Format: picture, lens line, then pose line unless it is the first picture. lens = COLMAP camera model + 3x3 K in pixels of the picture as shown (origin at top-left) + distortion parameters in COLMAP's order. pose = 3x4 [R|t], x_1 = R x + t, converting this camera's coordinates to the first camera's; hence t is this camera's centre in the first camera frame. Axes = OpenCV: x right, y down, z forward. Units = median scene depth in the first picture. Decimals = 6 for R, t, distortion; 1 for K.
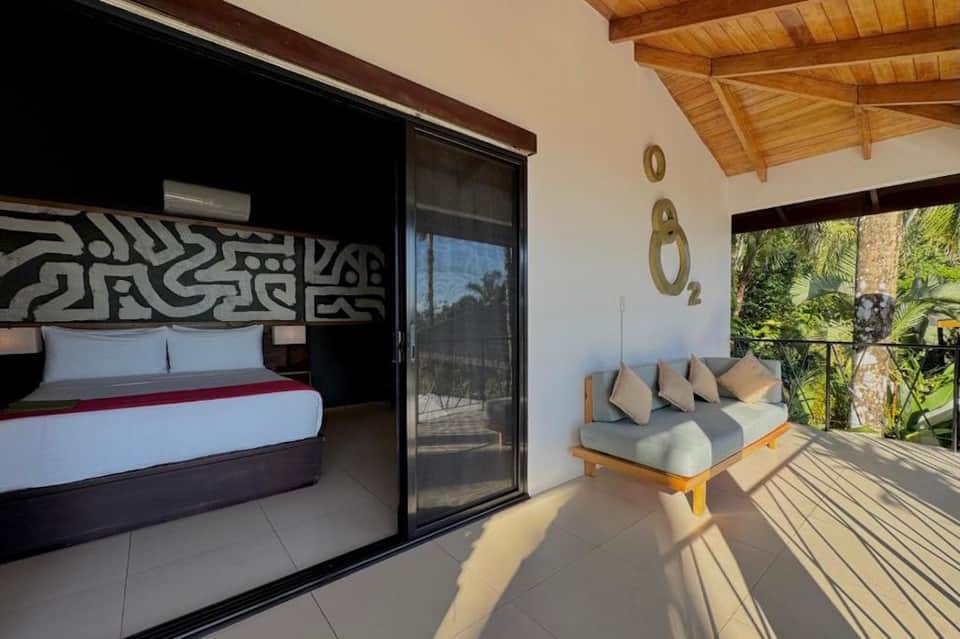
lens RADIAL K [[400.4, 0, 472.0], [0, 400.4, 318.9], [0, 0, 1]] dist [-0.000273, -0.000174]
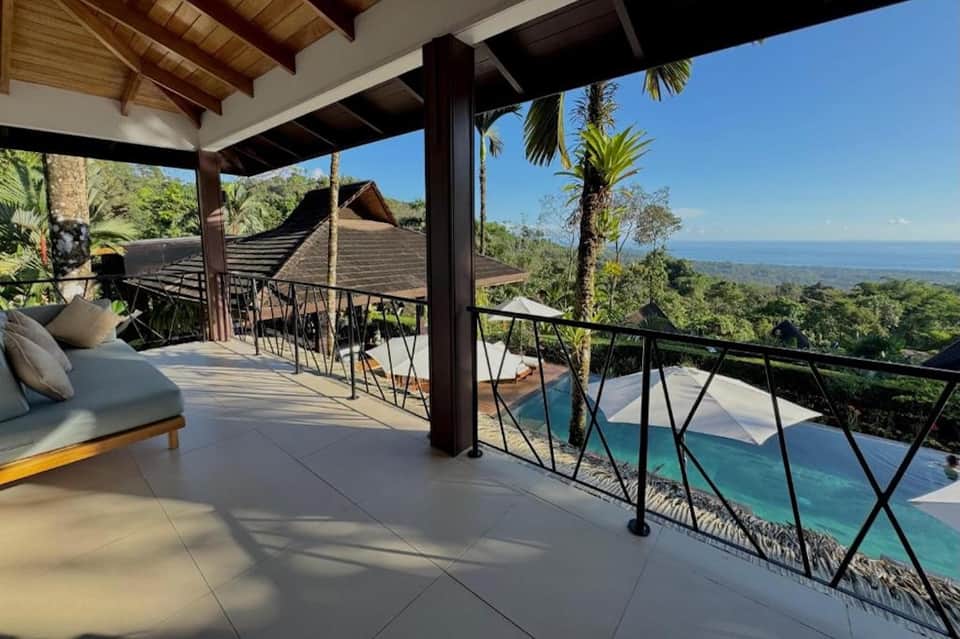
lens RADIAL K [[400.4, 0, 472.0], [0, 400.4, 318.9], [0, 0, 1]] dist [-0.000273, -0.000174]
pose [[-0.178415, -0.195613, 0.964315, -0.265674], [0.006738, 0.979774, 0.199995, -0.031469], [-0.983932, 0.042180, -0.173488, 0.151871]]
